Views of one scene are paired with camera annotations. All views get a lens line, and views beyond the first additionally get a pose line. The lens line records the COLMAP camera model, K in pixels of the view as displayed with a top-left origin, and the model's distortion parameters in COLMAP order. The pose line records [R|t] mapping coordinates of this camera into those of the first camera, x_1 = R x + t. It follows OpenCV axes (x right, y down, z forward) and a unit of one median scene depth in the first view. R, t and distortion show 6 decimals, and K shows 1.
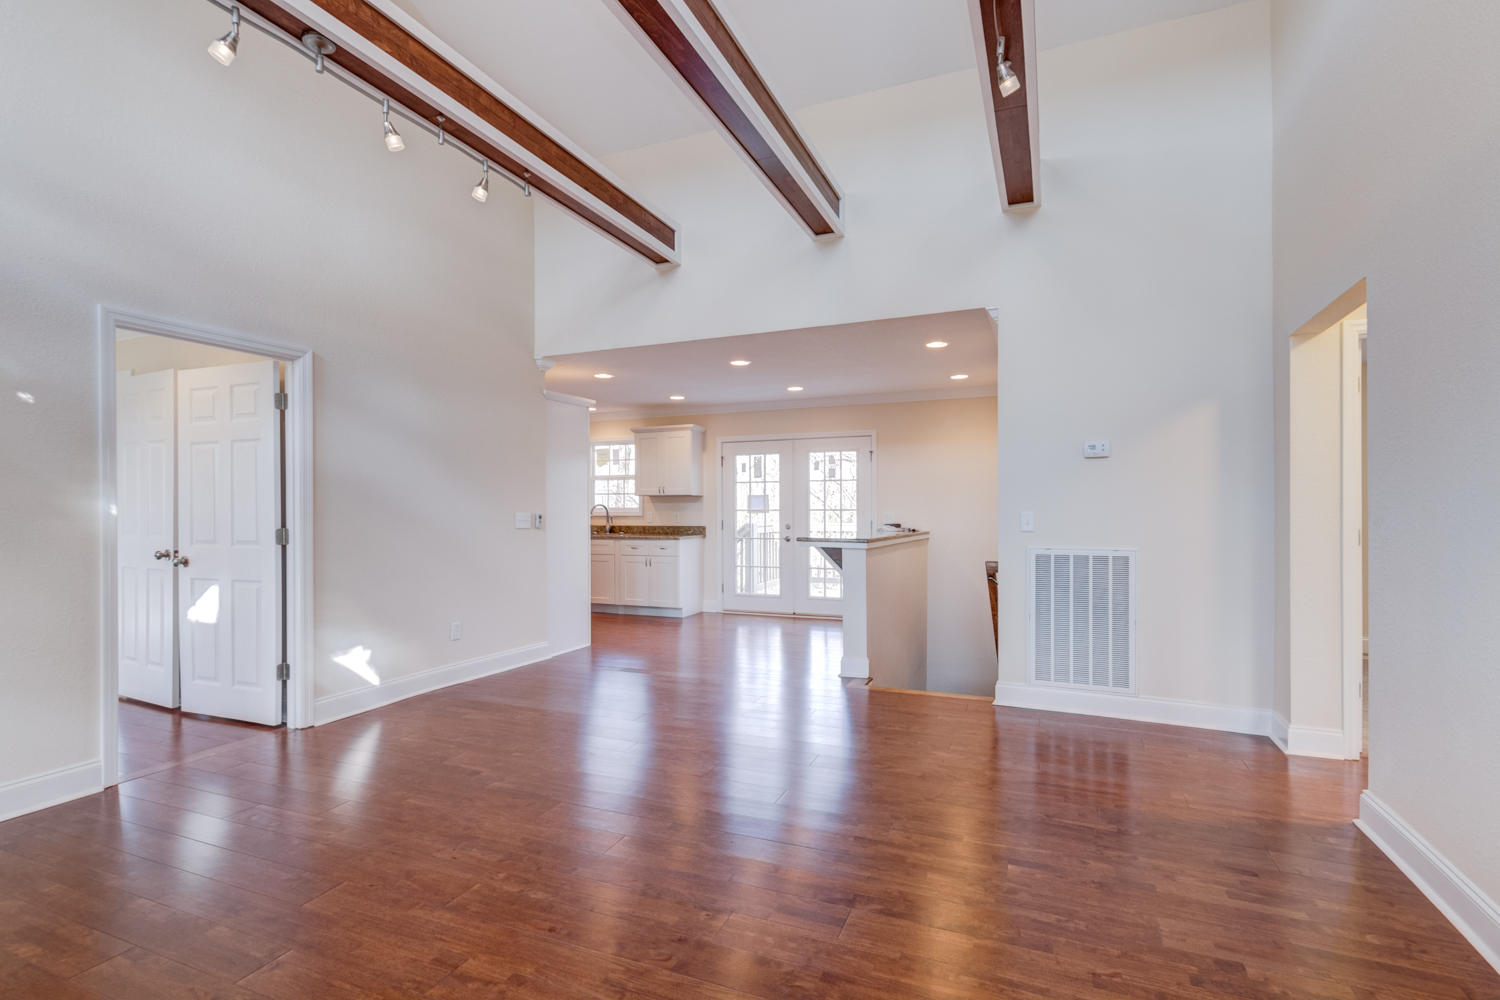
lens RADIAL K [[706.9, 0, 750.0], [0, 706.9, 500.0], [0, 0, 1]] dist [-0.002133, -0.000008]
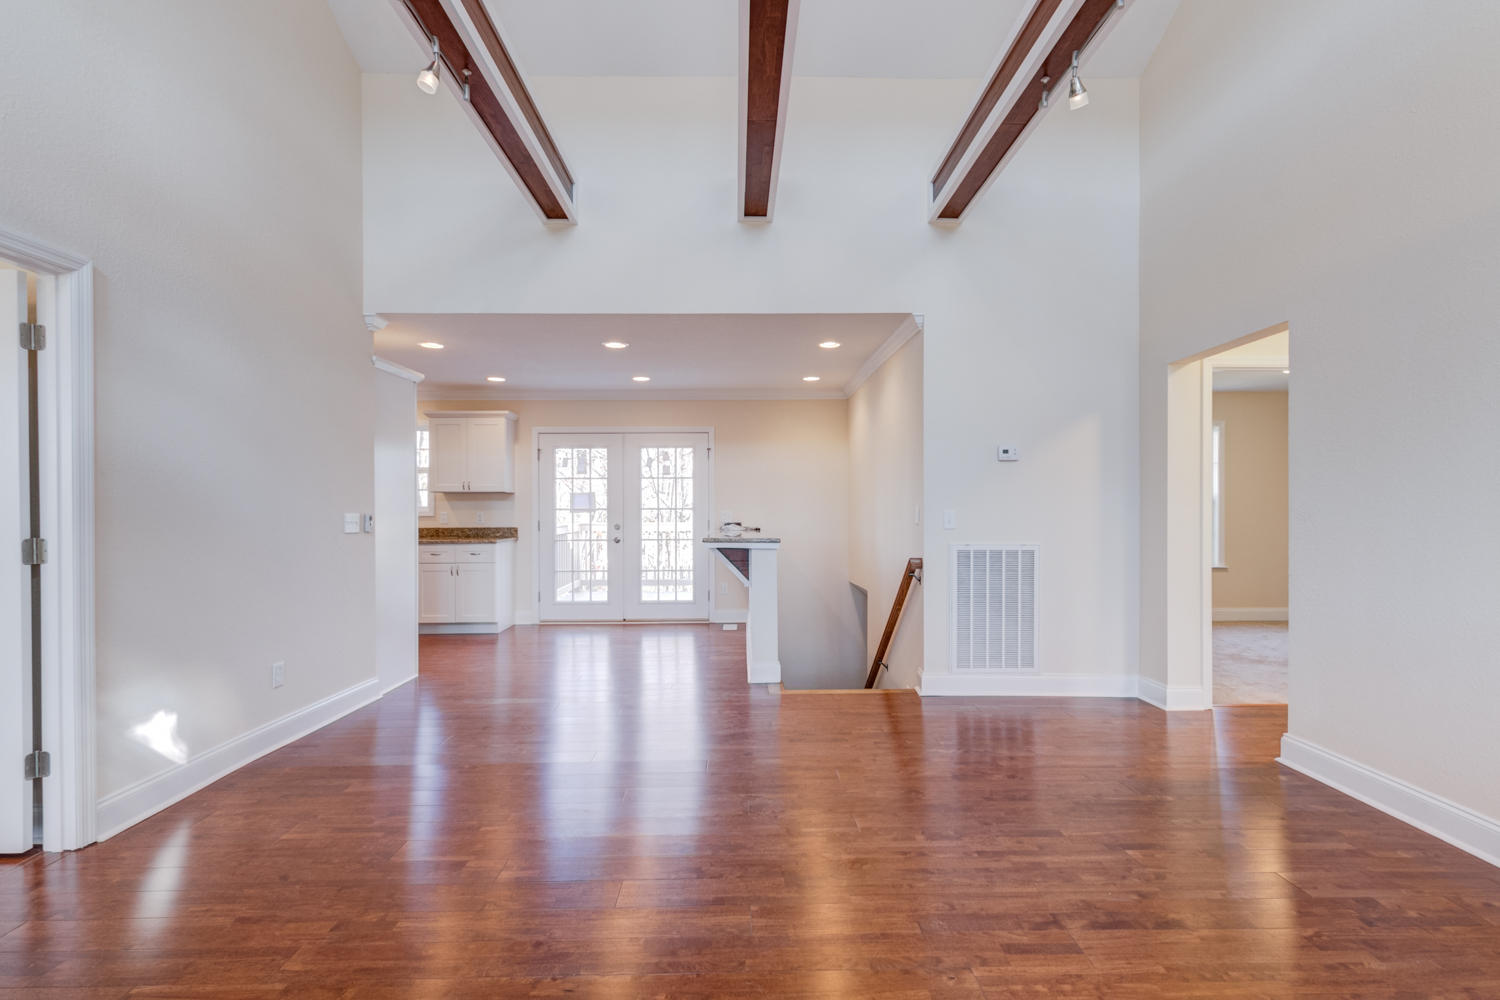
lens RADIAL K [[708.4, 0, 750.0], [0, 708.4, 500.0], [0, 0, 1]] dist [0.016425, -0.011658]
pose [[0.914299, 0.004363, 0.405017, -0.203954], [-0.004917, 0.999988, 0.000326, 0.001566], [-0.405011, -0.002289, 0.914309, 0.097505]]
